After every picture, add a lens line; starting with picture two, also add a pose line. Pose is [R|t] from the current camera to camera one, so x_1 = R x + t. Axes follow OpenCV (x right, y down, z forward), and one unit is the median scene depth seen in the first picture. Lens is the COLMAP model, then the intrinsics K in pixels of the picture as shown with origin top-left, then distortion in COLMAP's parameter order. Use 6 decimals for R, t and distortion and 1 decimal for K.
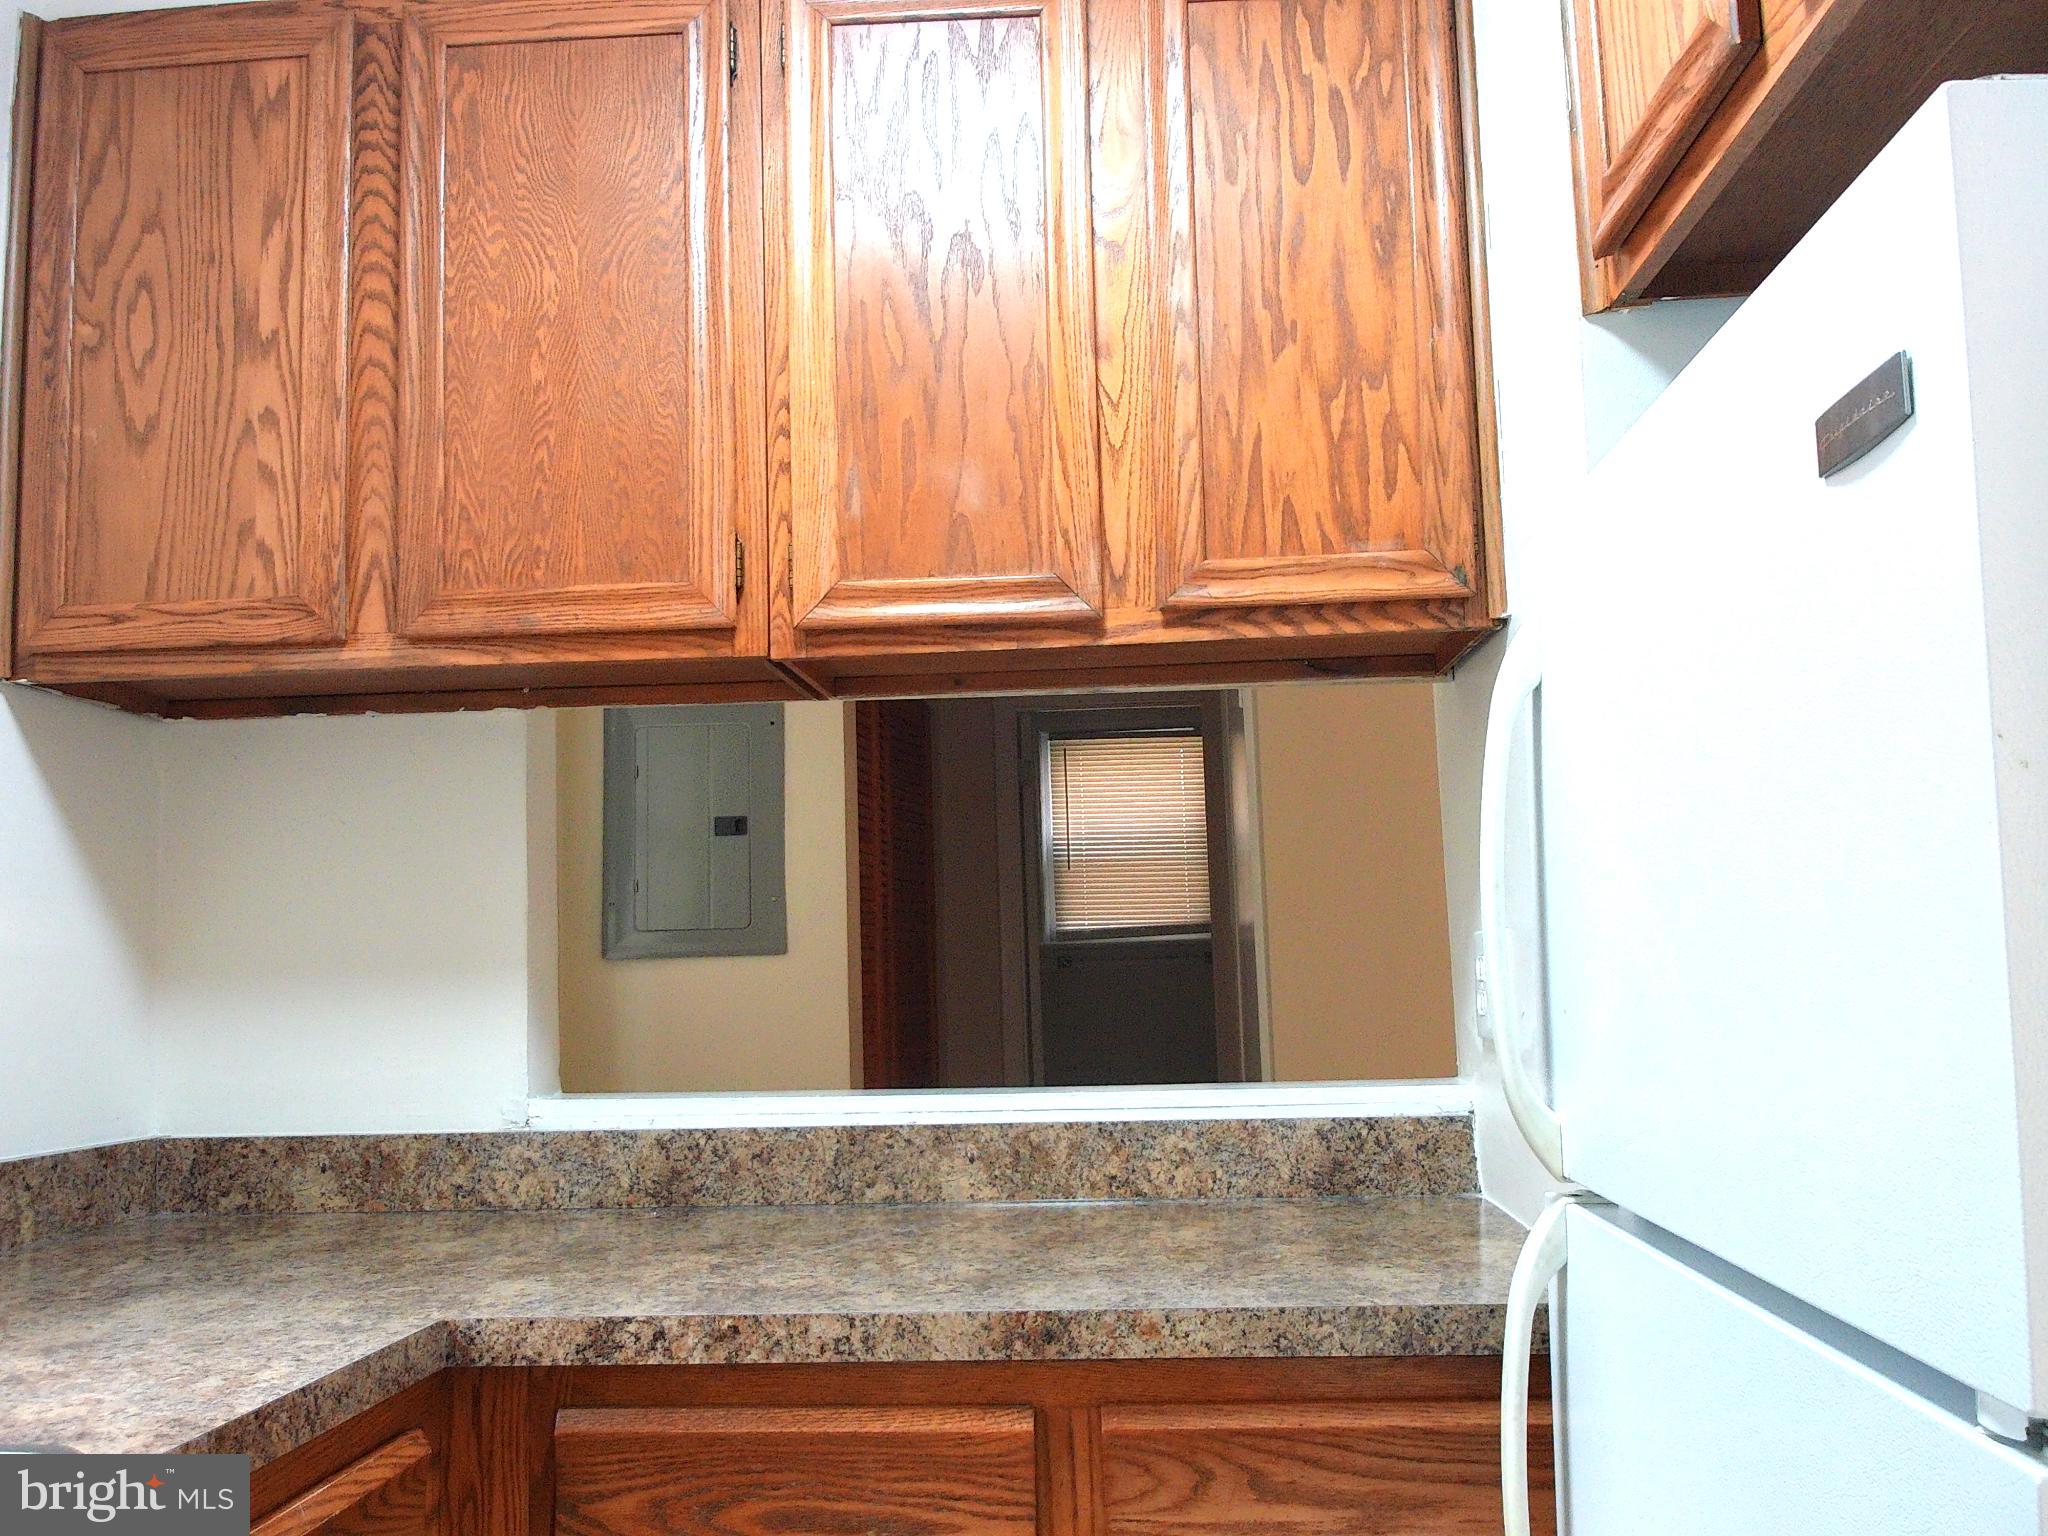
lens RADIAL K [[1672.3, 0, 1033.2], [0, 1672.3, 821.3], [0, 0, 1]] dist [0.032948, -0.076452]
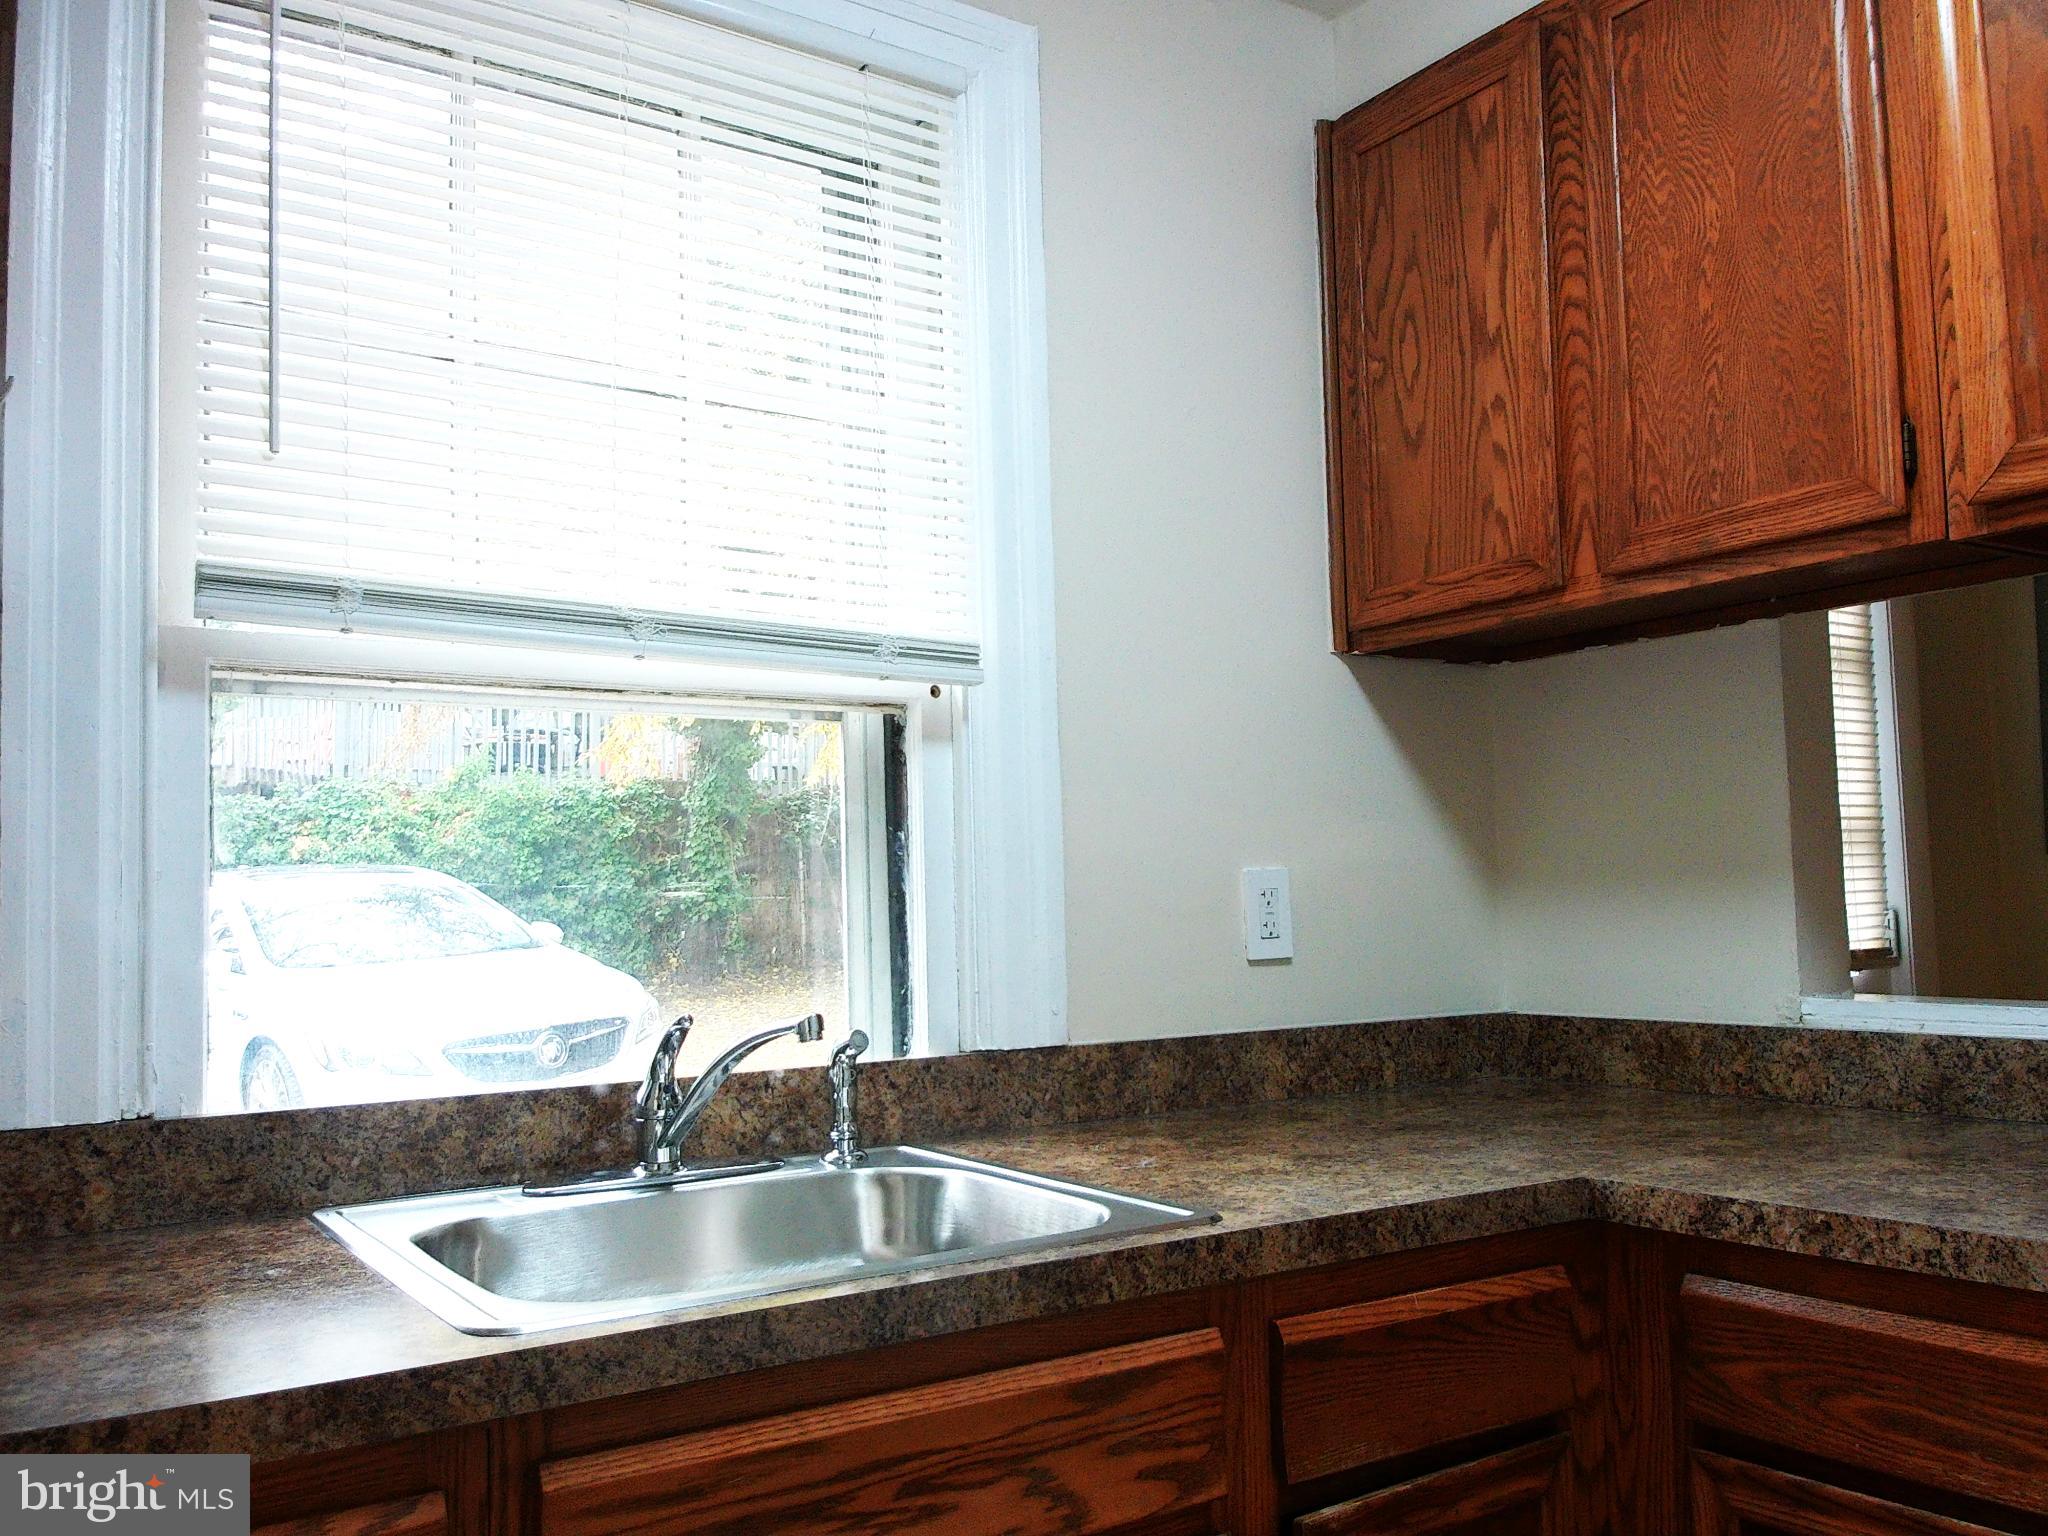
lens RADIAL K [[1672.3, 0, 1033.2], [0, 1672.3, 821.3], [0, 0, 1]] dist [0.032948, -0.076452]
pose [[0.608076, -0.032220, -0.793225, 0.266021], [0.082341, 0.996347, 0.022650, -0.004157], [0.789597, -0.079088, 0.608508, 0.011187]]
